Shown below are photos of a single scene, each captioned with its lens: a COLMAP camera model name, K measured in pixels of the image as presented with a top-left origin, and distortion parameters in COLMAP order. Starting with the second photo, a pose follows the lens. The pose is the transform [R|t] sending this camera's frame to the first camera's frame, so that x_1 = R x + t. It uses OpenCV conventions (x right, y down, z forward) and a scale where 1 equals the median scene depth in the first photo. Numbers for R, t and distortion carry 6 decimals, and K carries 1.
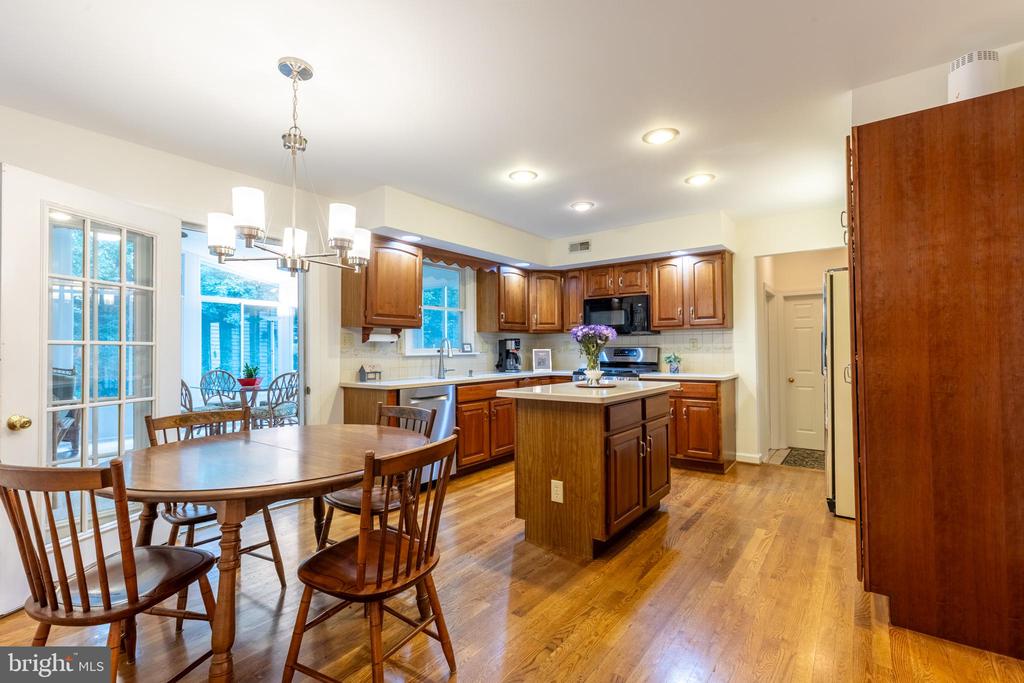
lens RADIAL K [[461.1, 0, 514.4], [0, 461.1, 342.5], [0, 0, 1]] dist [-0.000685, 0.000053]
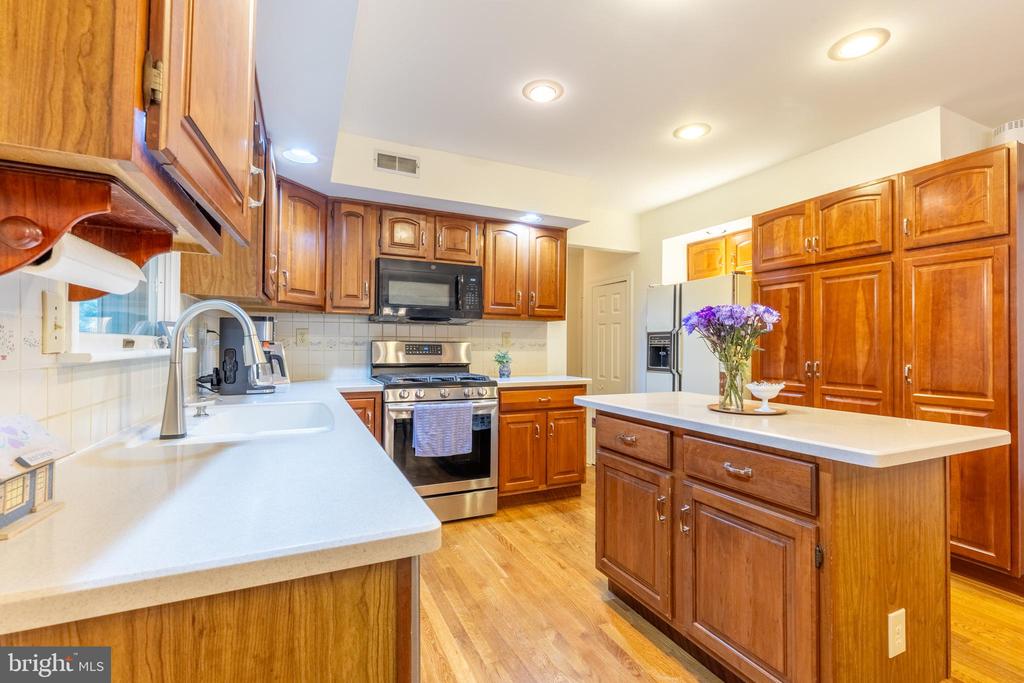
lens RADIAL K [[461.1, 0, 512.9], [0, 461.1, 342.9], [0, 0, 1]] dist [-0.000685, 0.000053]
pose [[0.476618, 0.016225, 0.878961, -0.312455], [-0.026633, 0.999637, -0.004011, 0.013707], [-0.878707, -0.021498, 0.476877, 0.647924]]
